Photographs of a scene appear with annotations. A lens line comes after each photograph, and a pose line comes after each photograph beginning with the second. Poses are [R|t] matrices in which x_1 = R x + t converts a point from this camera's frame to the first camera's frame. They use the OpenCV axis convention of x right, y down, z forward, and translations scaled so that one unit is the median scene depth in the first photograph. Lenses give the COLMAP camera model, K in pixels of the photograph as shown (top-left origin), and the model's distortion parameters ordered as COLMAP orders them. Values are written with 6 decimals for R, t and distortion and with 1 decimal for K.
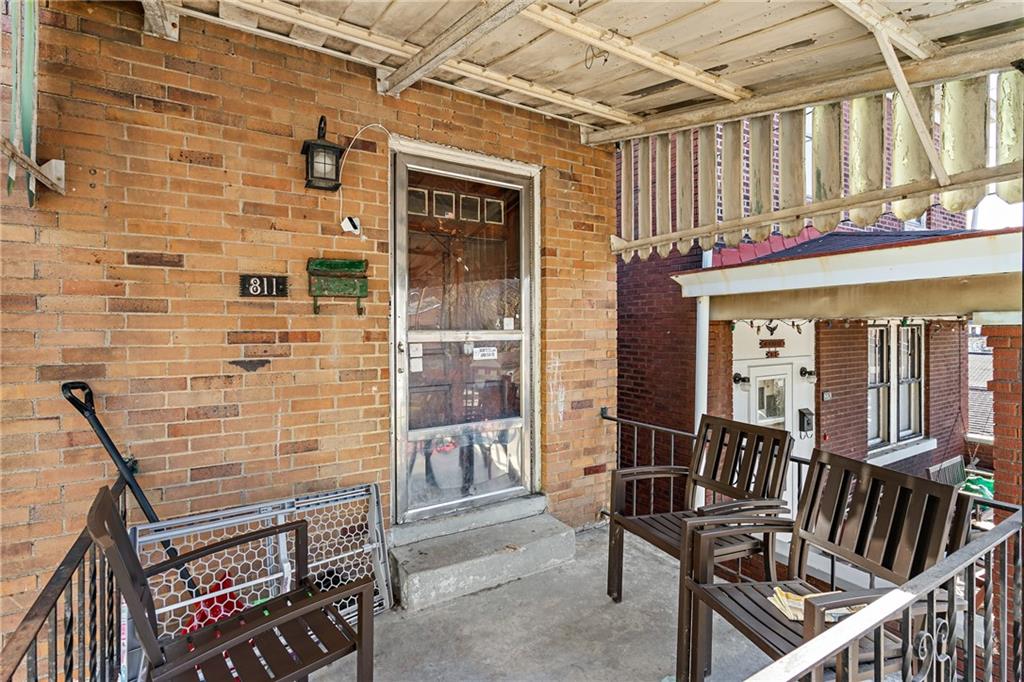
lens RADIAL K [[468.6, 0, 513.7], [0, 468.6, 330.1], [0, 0, 1]] dist [-0.000890, 0.000026]
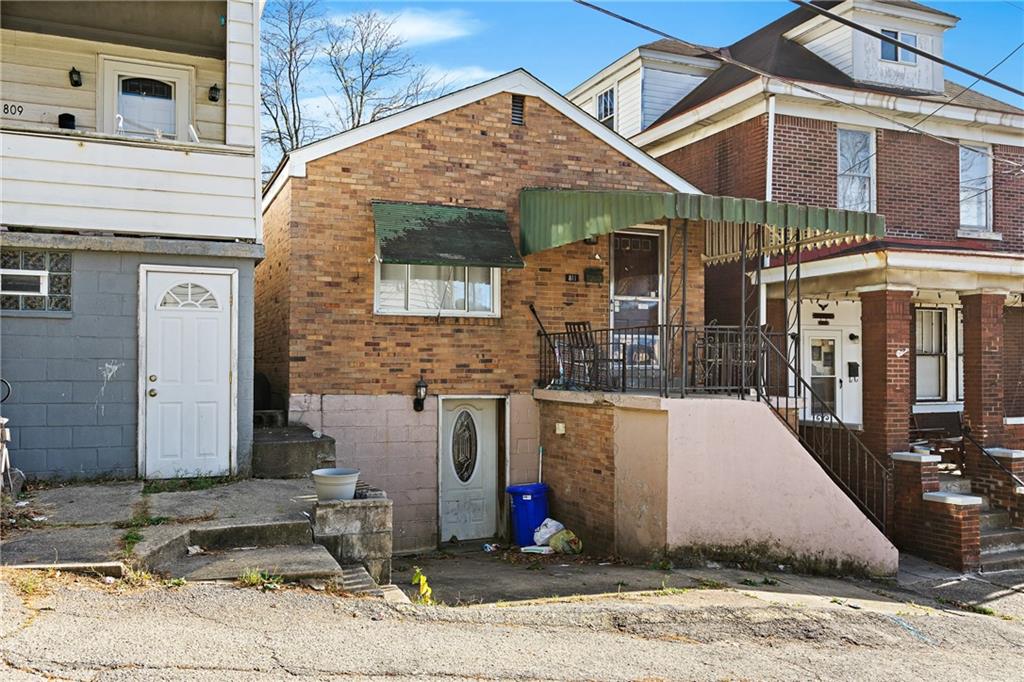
lens RADIAL K [[859.5, 0, 513.5], [0, 859.5, 347.3], [0, 0, 1]] dist [-0.018443, -0.006186]
pose [[0.990605, 0.002416, -0.136735, -0.111549], [-0.005990, 0.999651, -0.025737, 0.359511], [0.136625, 0.026314, 0.990273, -3.268690]]
